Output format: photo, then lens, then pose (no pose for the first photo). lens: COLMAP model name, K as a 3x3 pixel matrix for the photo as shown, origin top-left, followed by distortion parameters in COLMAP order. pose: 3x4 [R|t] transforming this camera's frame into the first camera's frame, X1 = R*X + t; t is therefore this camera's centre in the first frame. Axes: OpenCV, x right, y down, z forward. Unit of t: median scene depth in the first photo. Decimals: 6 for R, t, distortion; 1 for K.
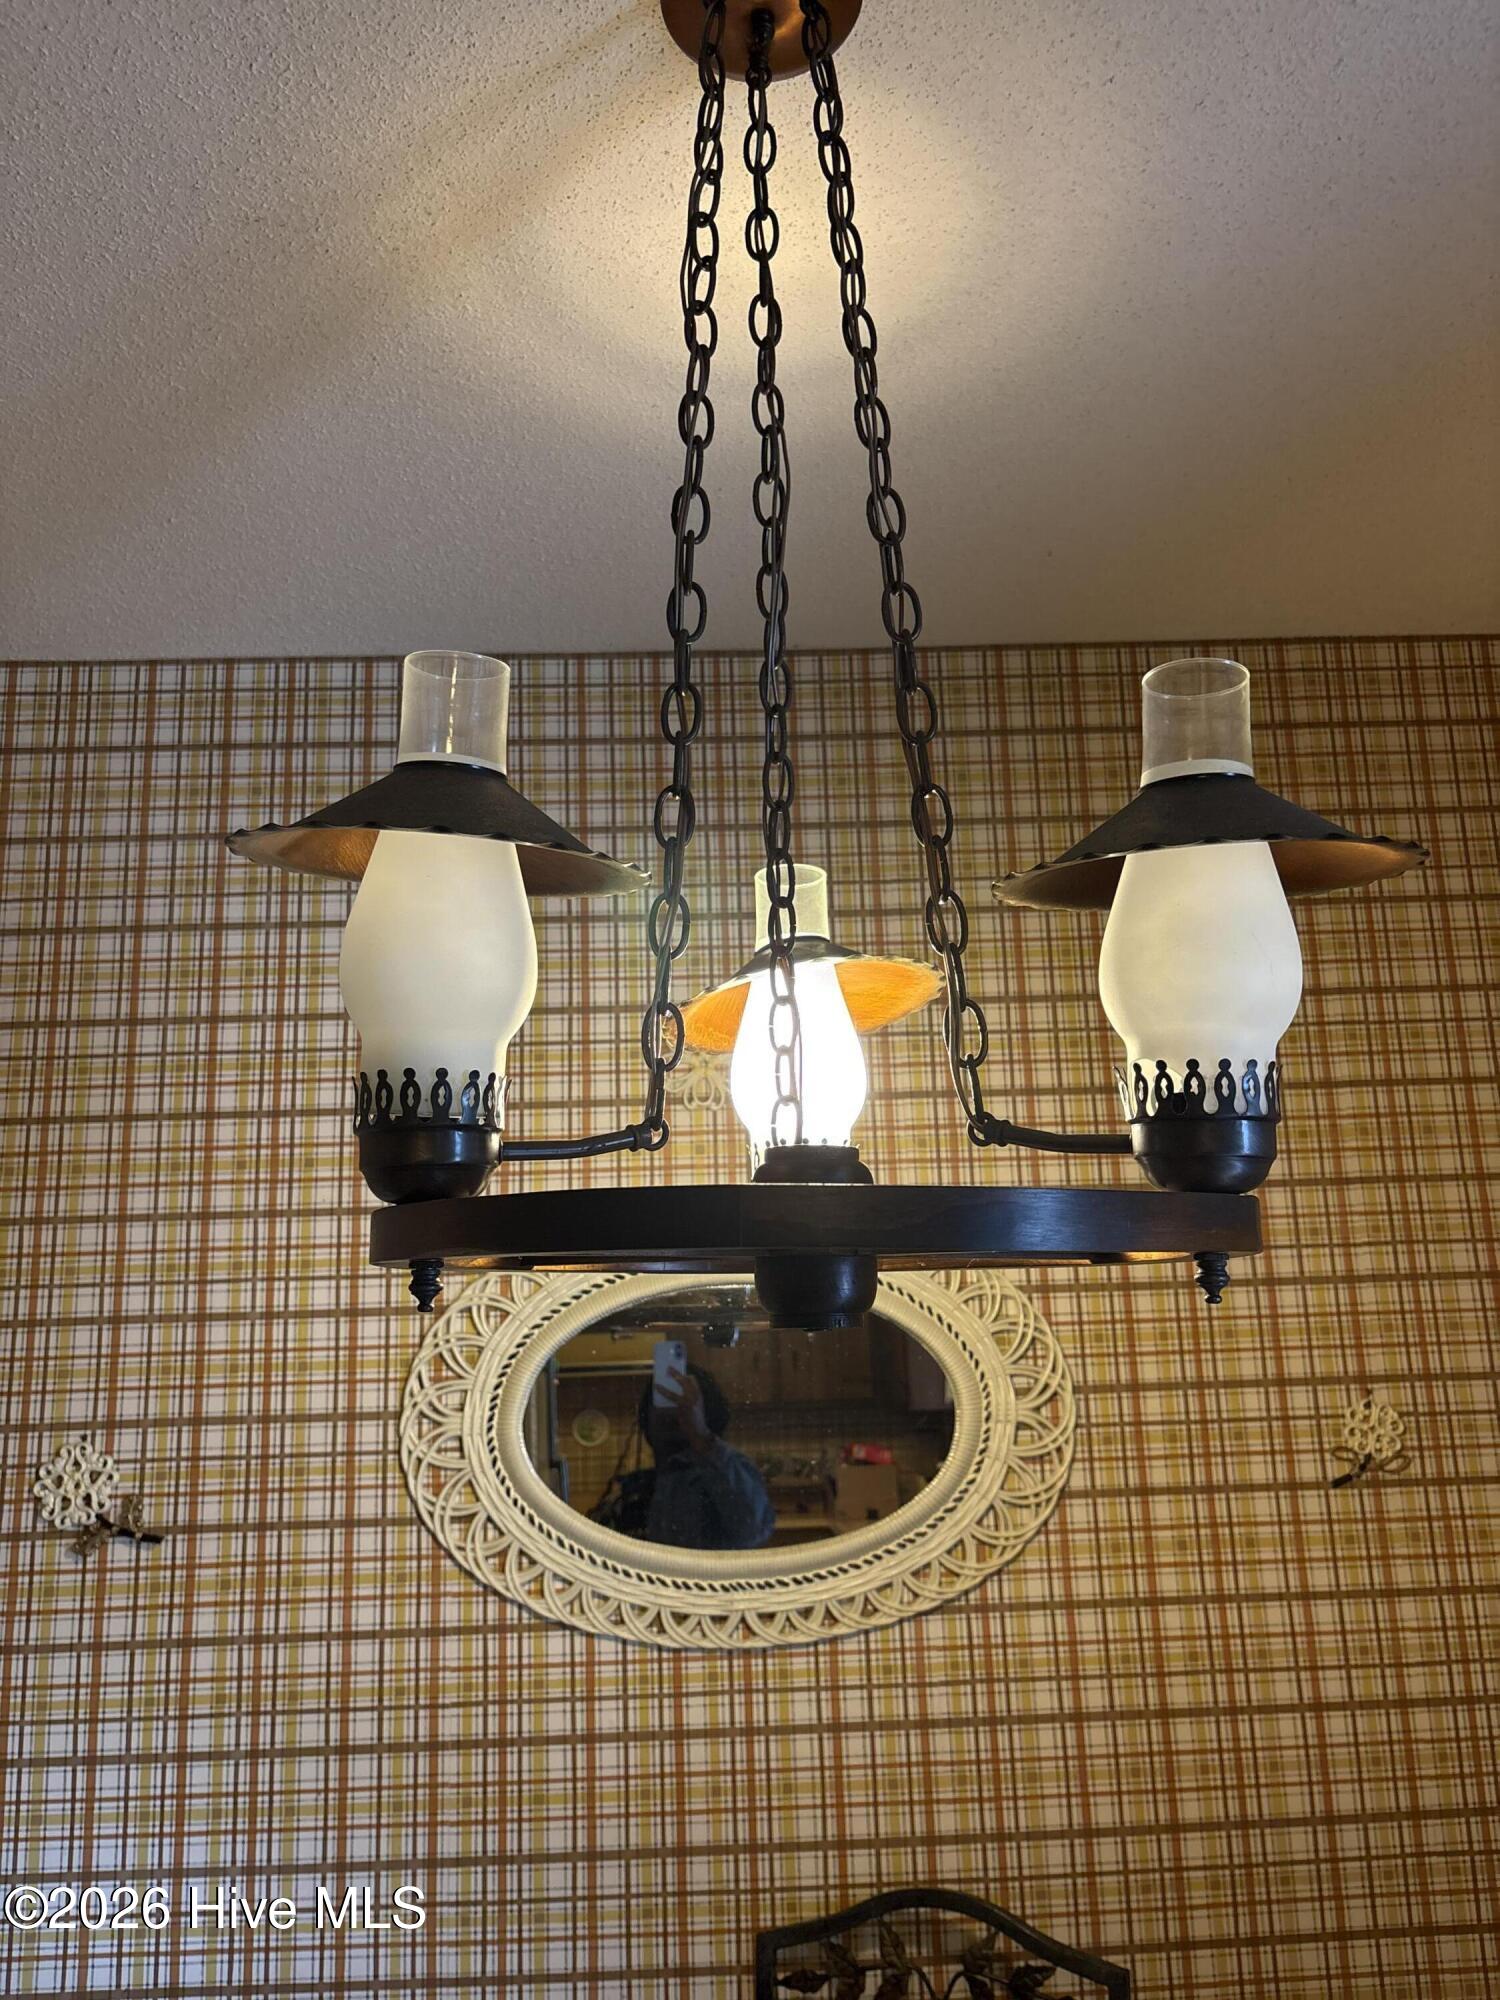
lens RADIAL K [[1515.3, 0, 750.0], [0, 1515.3, 1000.0], [0, 0, 1]] dist [0.011995, 0.003472]
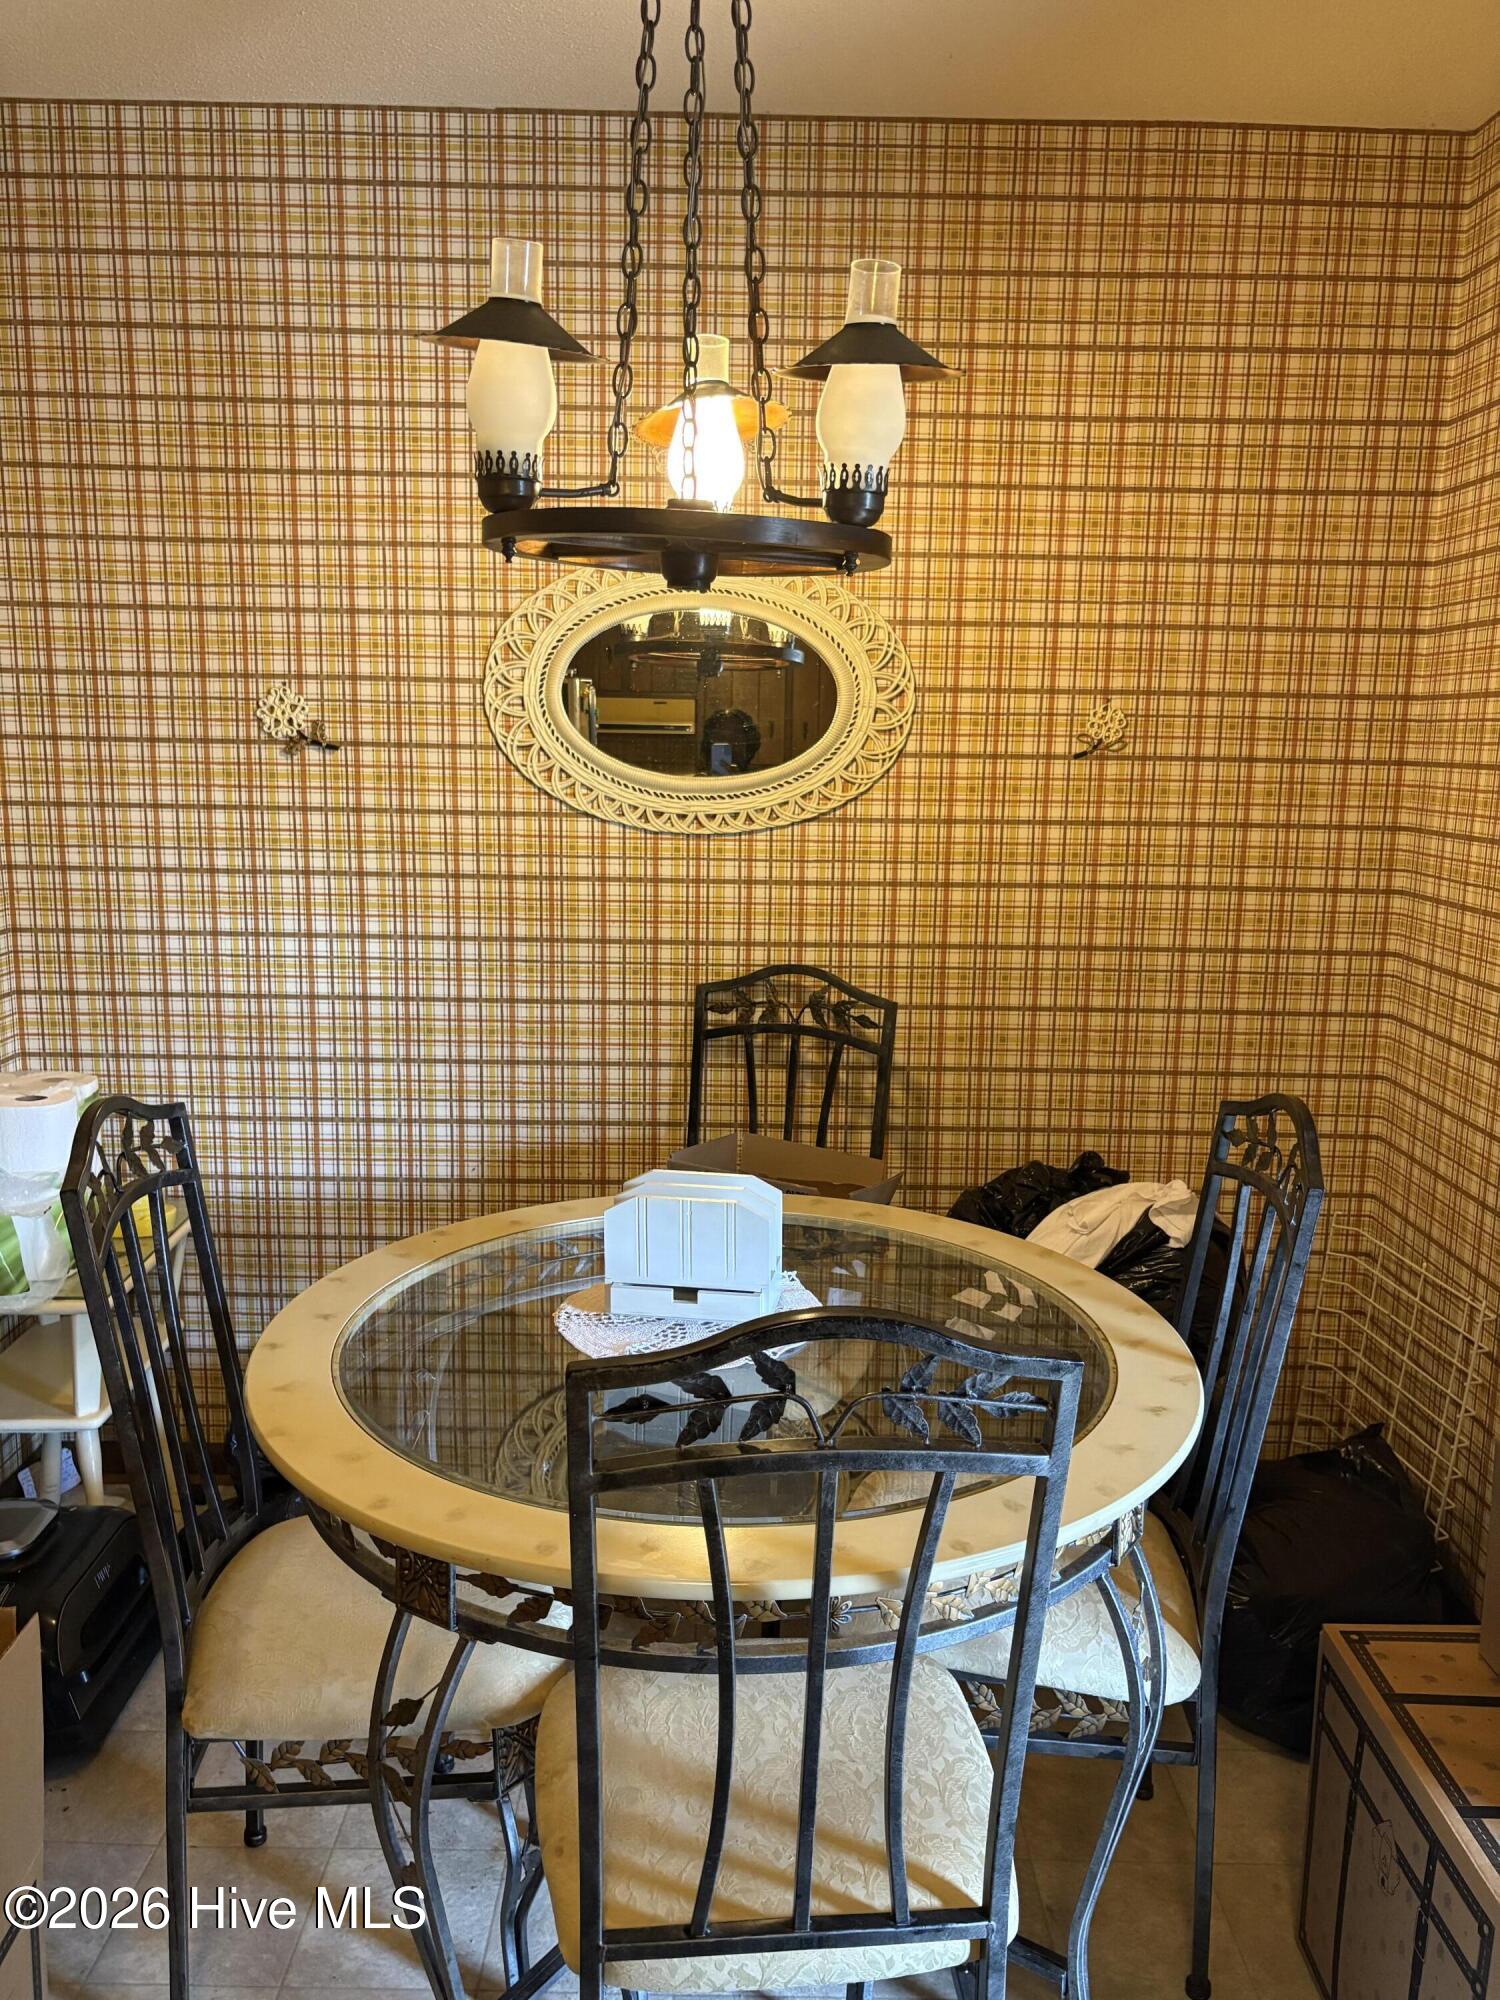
lens RADIAL K [[1505.0, 0, 755.1], [0, 1505.0, 998.6], [0, 0, 1]] dist [0.127289, -0.216776]
pose [[0.998215, 0.056264, -0.020025, 0.102383], [-0.044444, 0.923839, 0.380191, -0.033856], [0.039891, -0.378623, 0.924691, -0.579002]]
